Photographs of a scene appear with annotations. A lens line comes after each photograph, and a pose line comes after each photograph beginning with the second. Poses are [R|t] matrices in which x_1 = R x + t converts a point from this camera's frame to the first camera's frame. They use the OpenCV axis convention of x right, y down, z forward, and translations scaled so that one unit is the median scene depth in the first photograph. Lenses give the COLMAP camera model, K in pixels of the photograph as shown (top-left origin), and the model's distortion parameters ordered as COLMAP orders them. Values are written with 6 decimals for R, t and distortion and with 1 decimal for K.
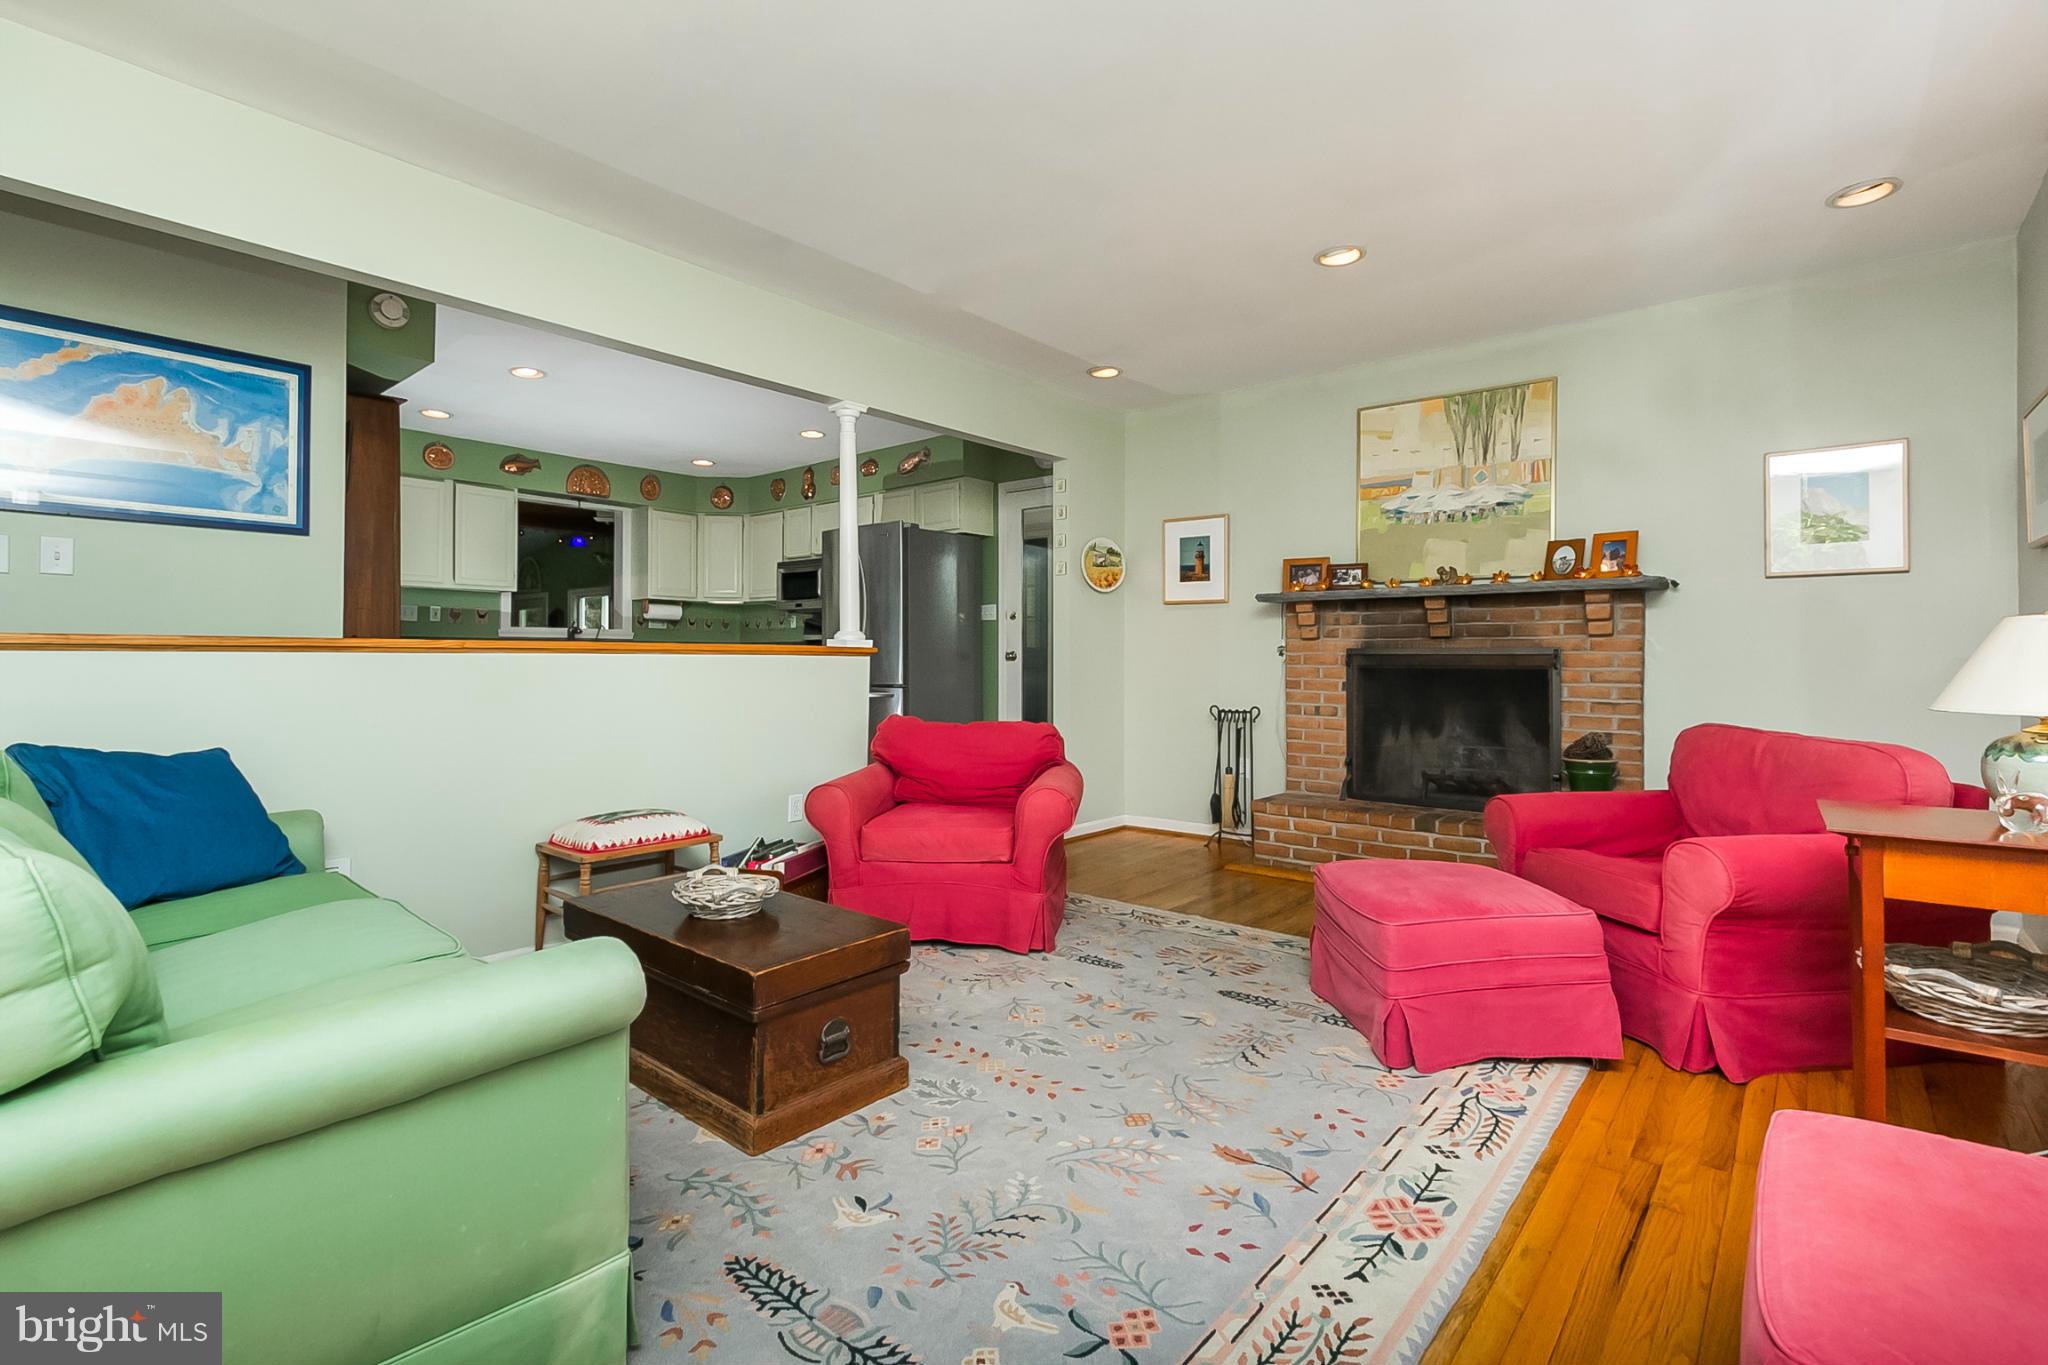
lens RADIAL K [[922.9, 0, 976.8], [0, 922.9, 650.9], [0, 0, 1]] dist [0.000135, -0.000138]
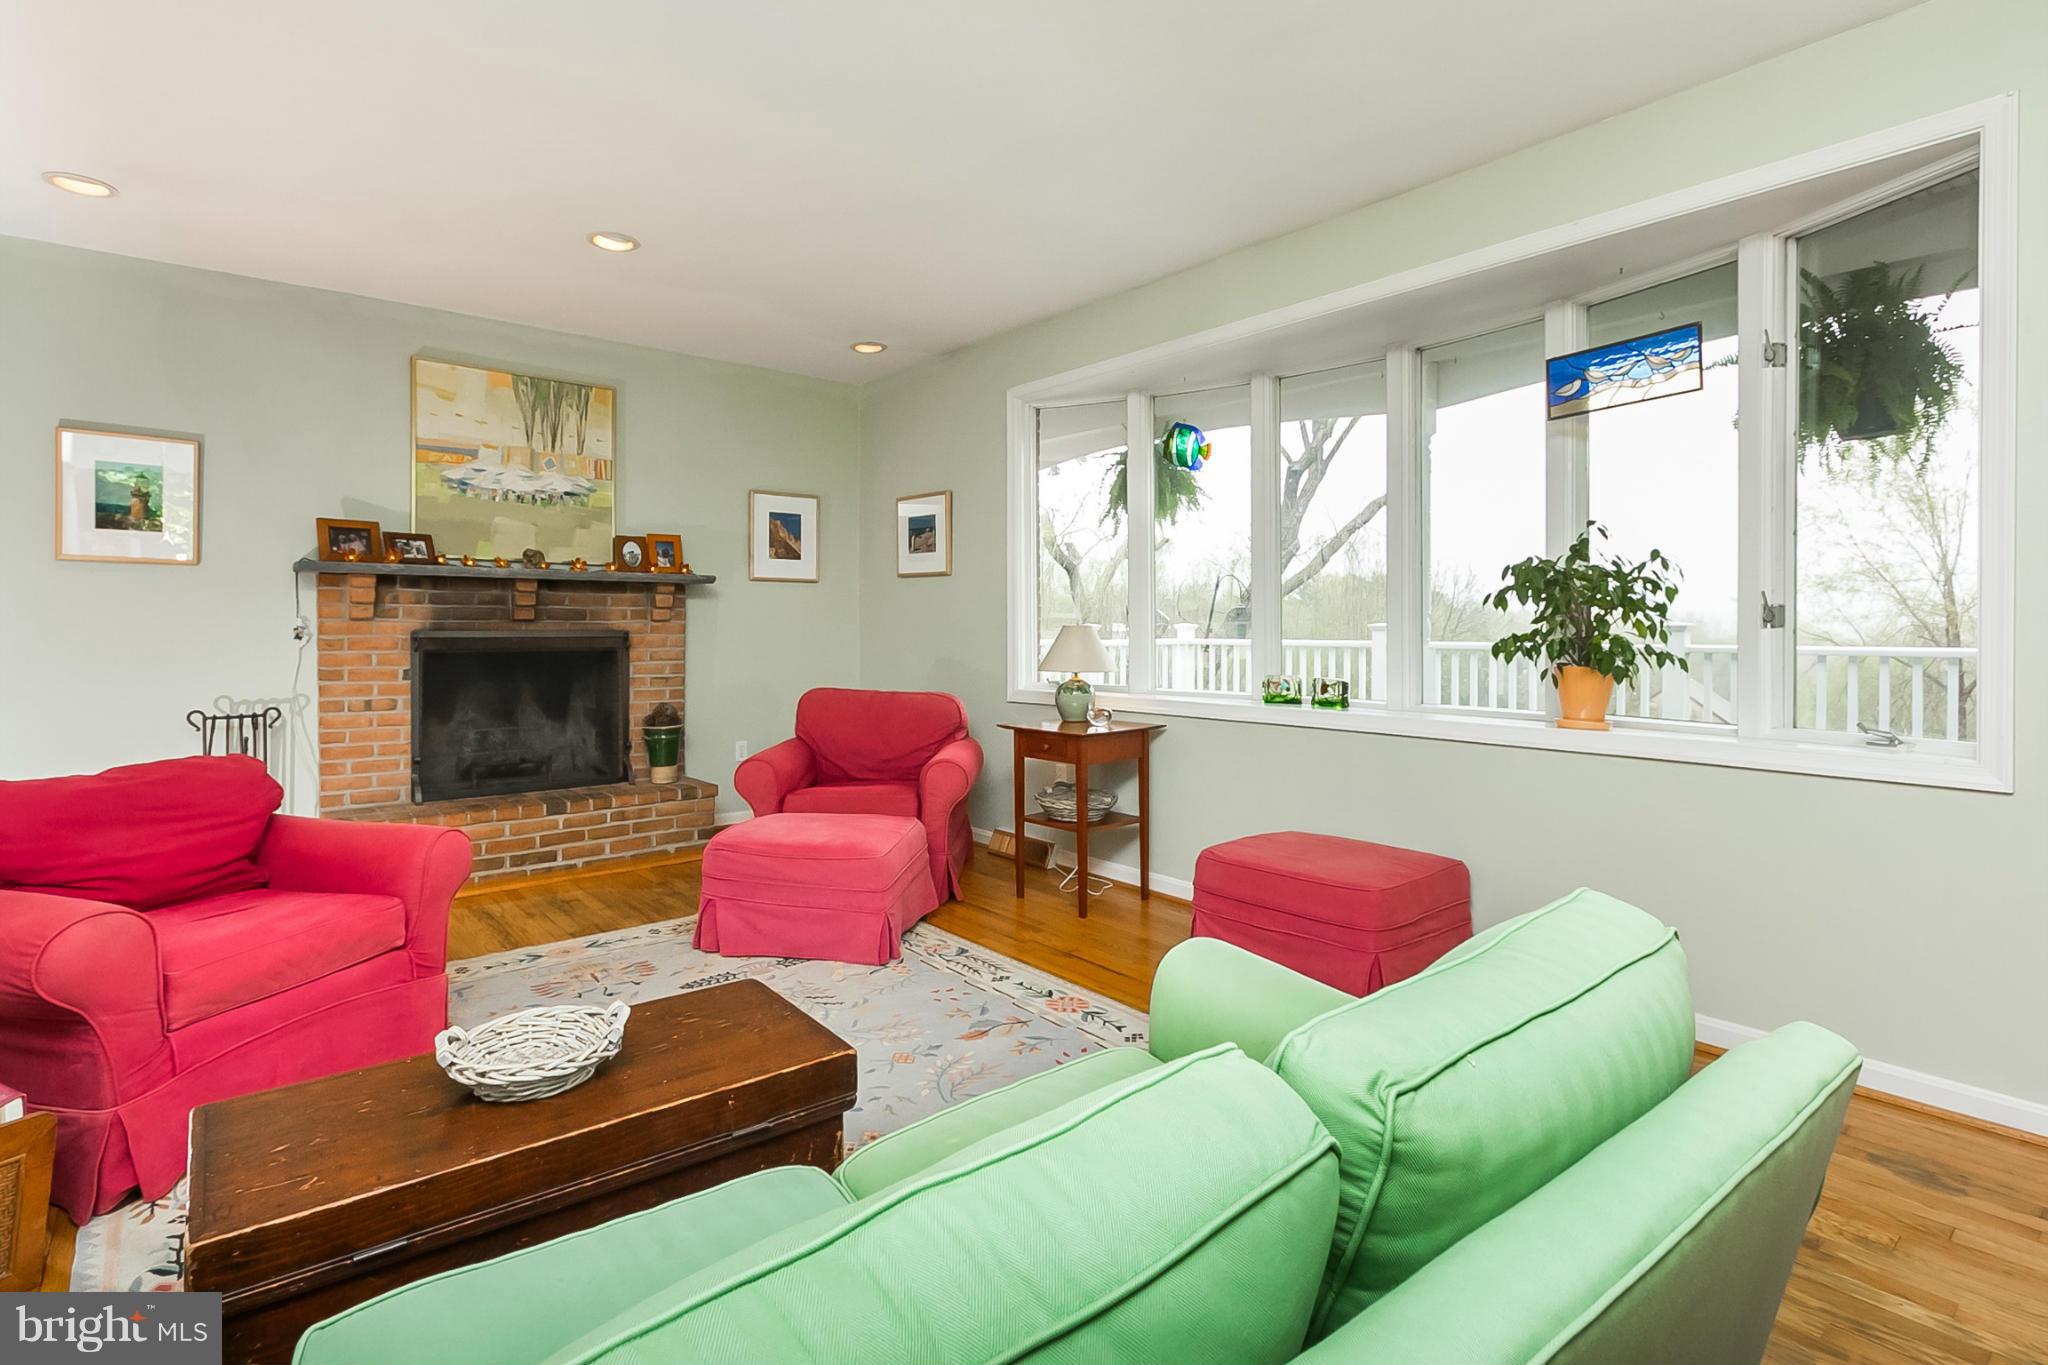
lens RADIAL K [[997.4, 0, 1022.7], [0, 997.4, 640.4], [0, 0, 1]] dist [-0.001053, -0.000243]
pose [[0.171022, -0.016155, 0.985135, -0.458518], [-0.009279, 0.999795, 0.018006, -0.017228], [-0.985224, -0.012220, 0.170837, 0.291317]]
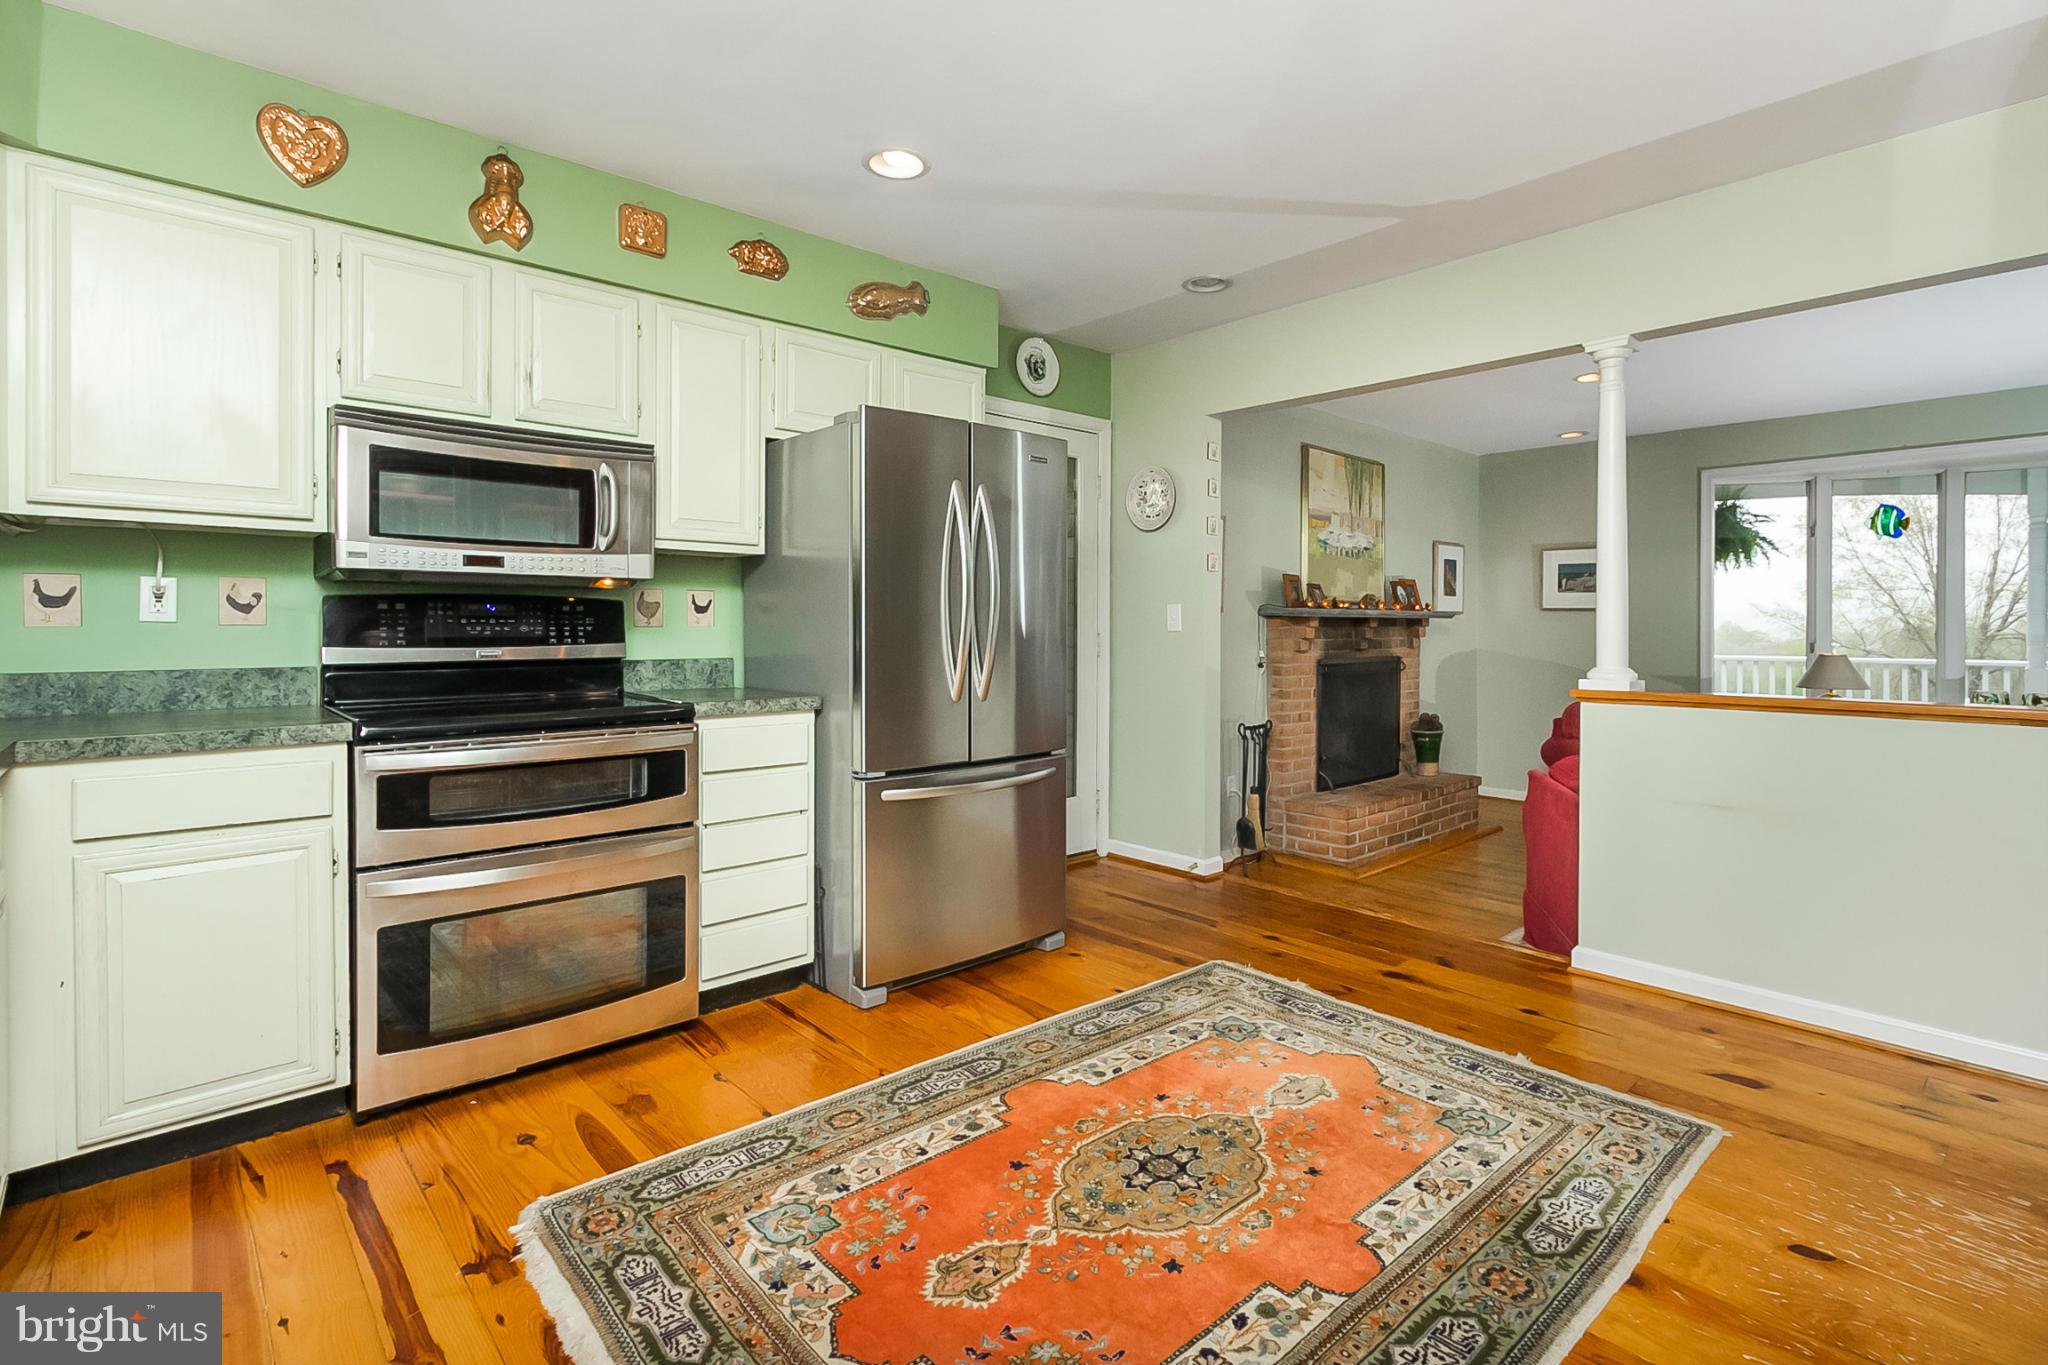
lens RADIAL K [[997.4, 0, 1022.7], [0, 997.4, 640.4], [0, 0, 1]] dist [-0.001053, -0.000243]
pose [[0.106605, -0.017076, 0.994155, -0.905401], [-0.008365, 0.999802, 0.018070, -0.048127], [-0.994266, -0.010243, 0.106441, 1.320704]]
